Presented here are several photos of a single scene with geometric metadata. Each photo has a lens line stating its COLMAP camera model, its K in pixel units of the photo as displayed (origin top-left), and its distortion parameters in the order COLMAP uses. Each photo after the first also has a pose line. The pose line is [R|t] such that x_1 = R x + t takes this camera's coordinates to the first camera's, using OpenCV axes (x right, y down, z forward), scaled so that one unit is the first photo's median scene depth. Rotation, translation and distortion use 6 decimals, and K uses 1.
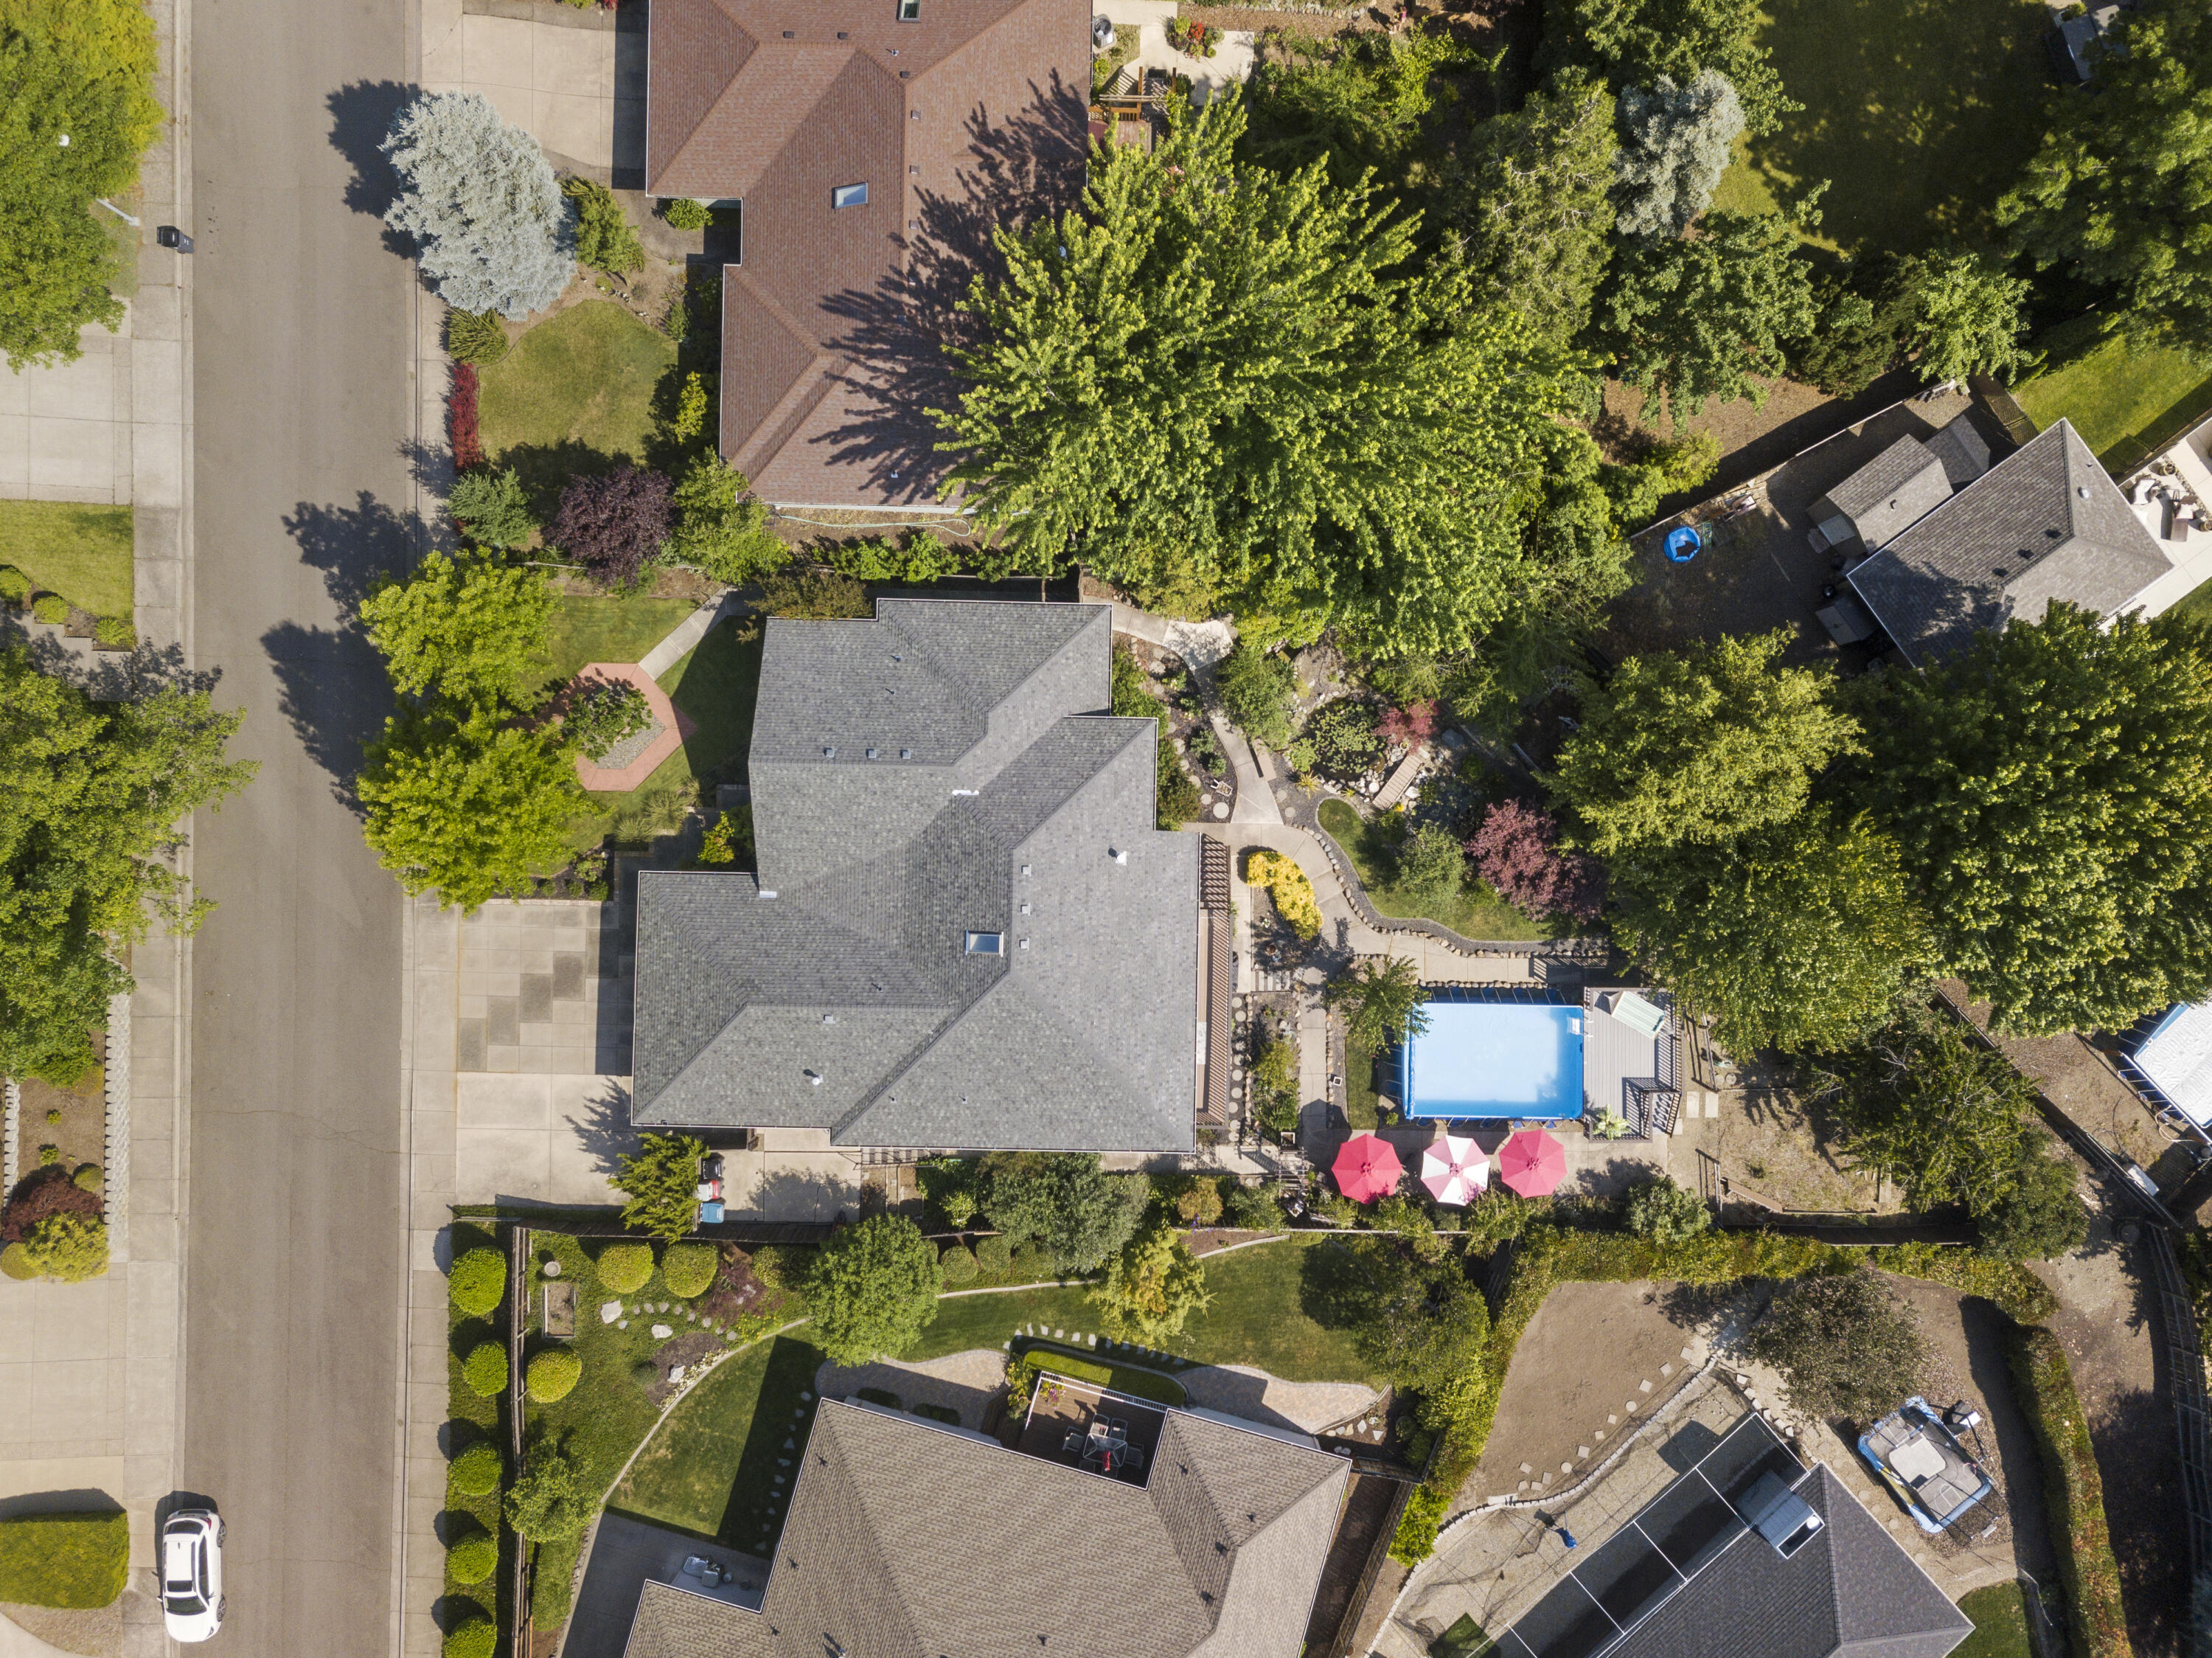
lens RADIAL K [[1665.2, 0, 1106.0], [0, 1665.2, 829.0], [0, 0, 1]] dist [0.037883, -0.005686]
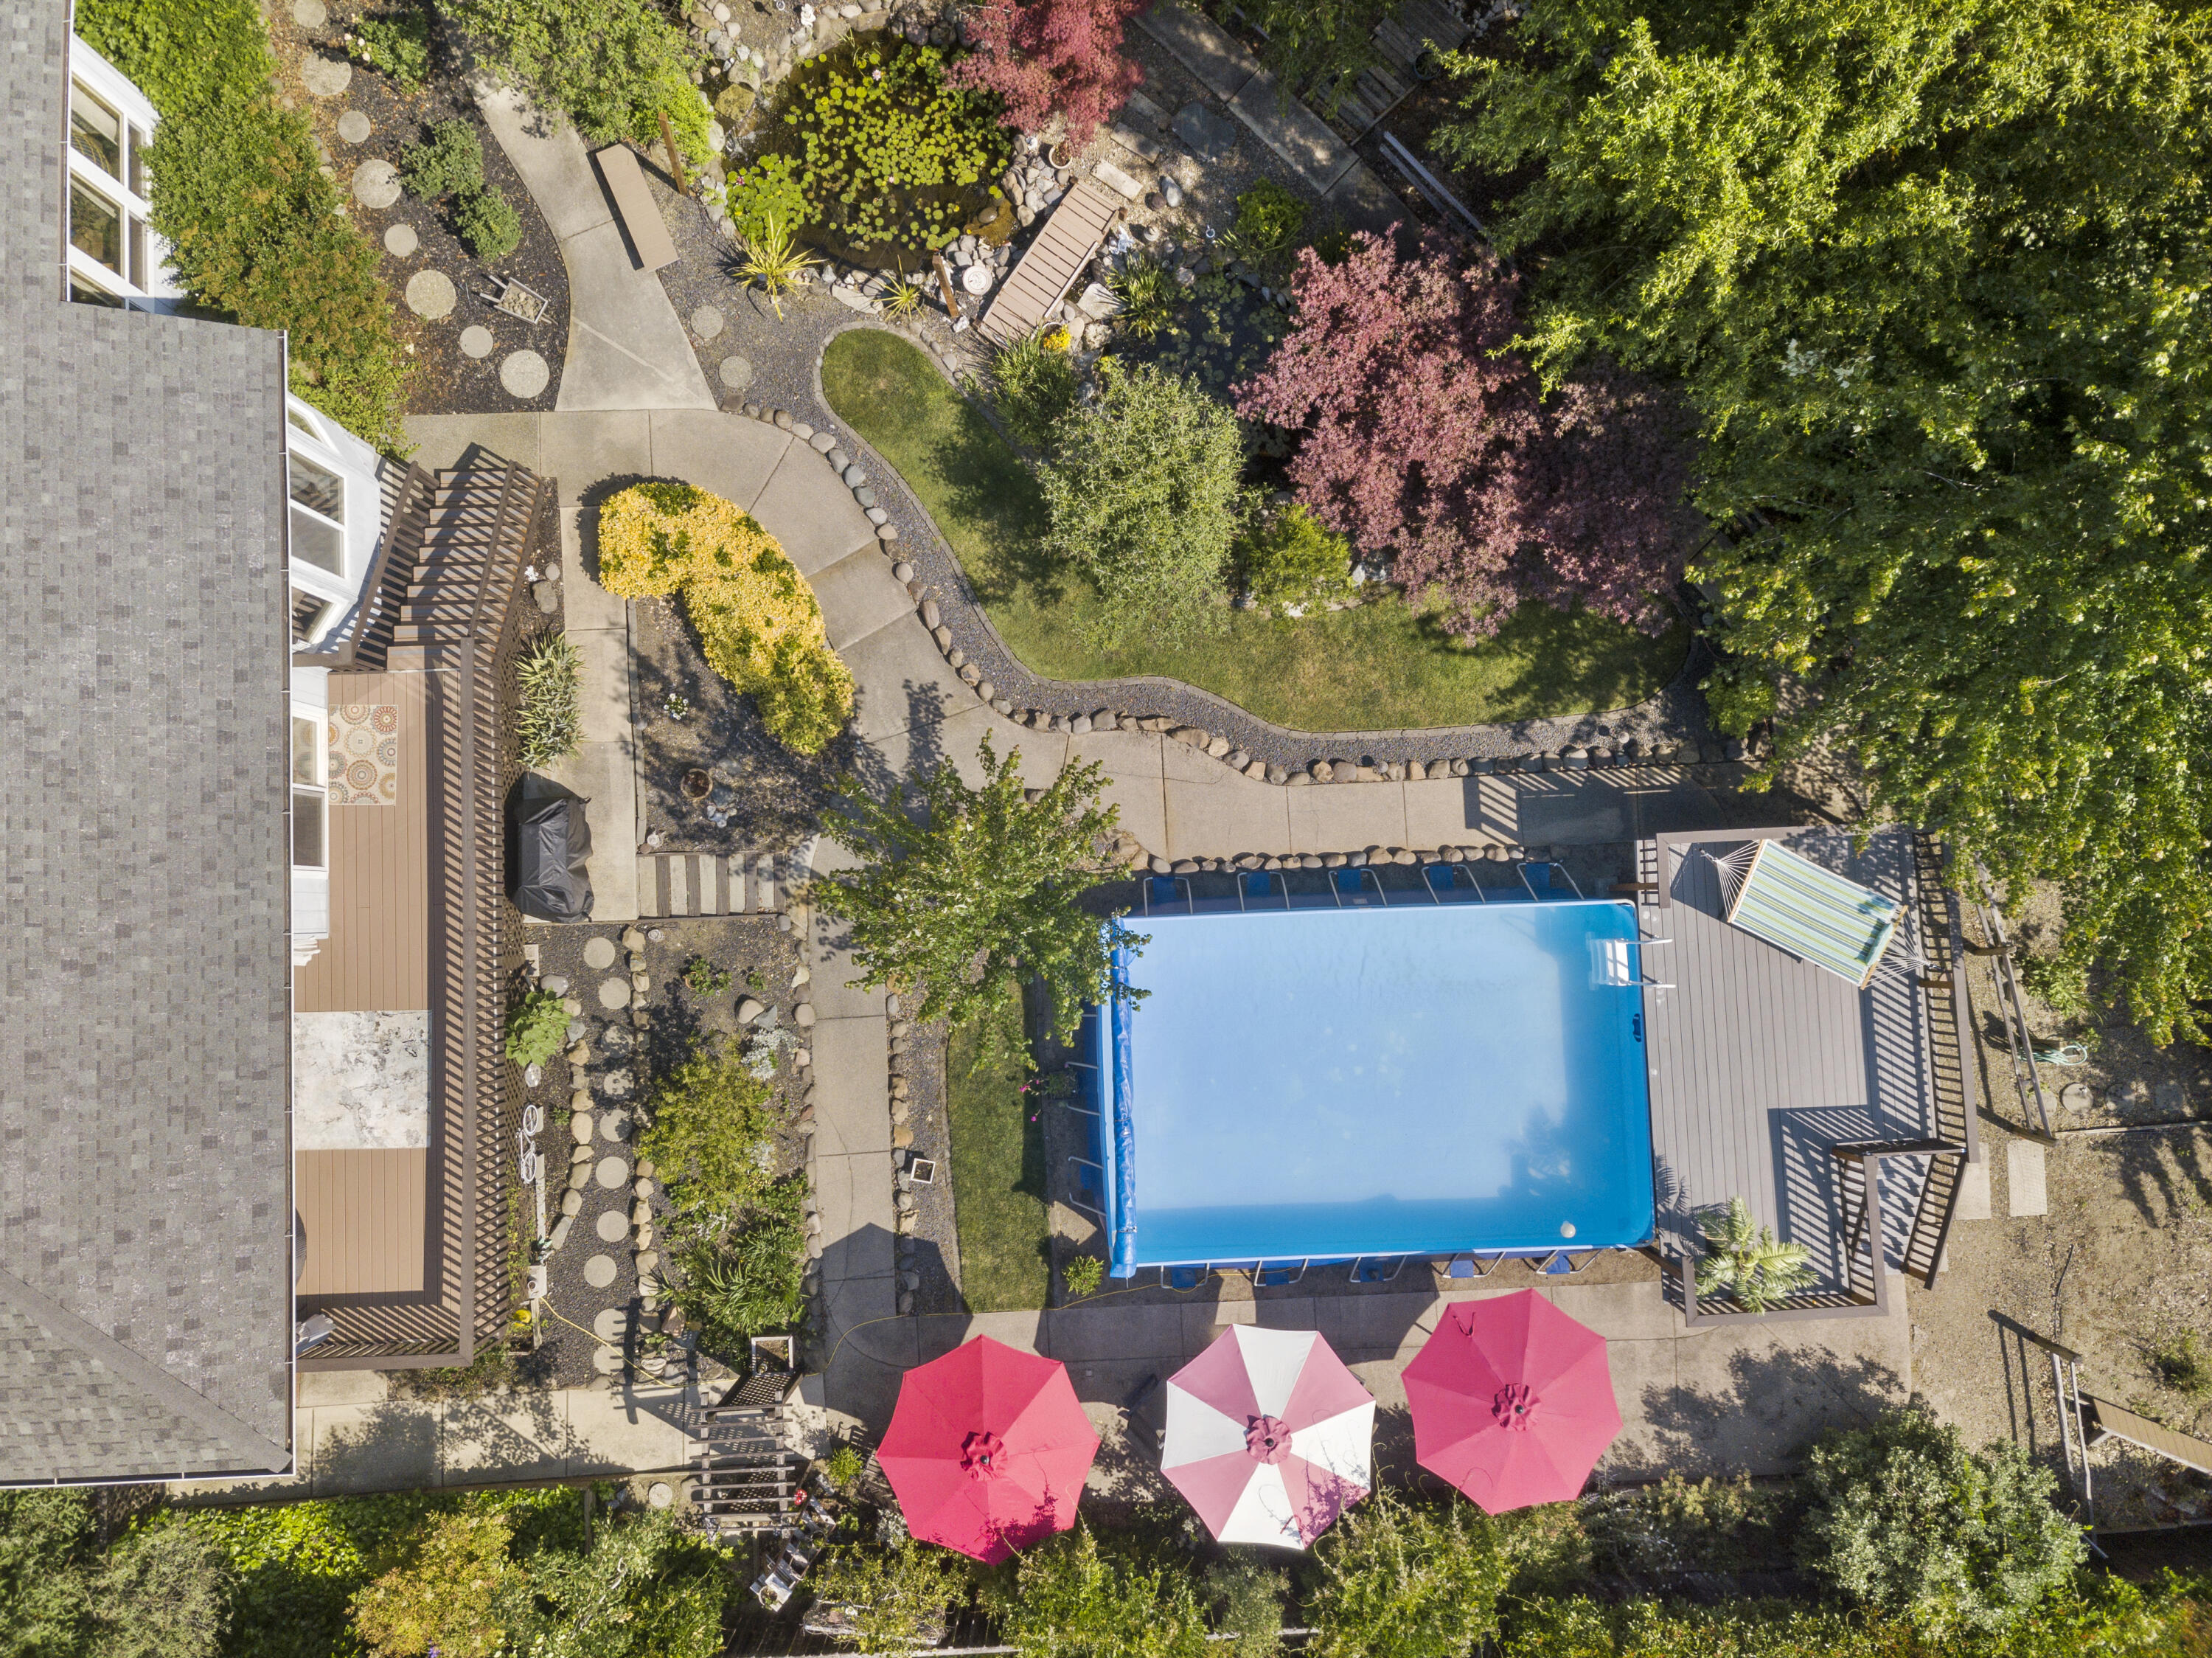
lens RADIAL K [[1786.0, 0, 1106.0], [0, 1786.0, 829.0], [0, 0, 1]] dist [0.054443, 0.000927]
pose [[0.998426, -0.051394, 0.022472, 0.172924], [0.052080, 0.998158, -0.031129, 0.097089], [-0.020831, 0.032251, 0.999263, 0.643819]]
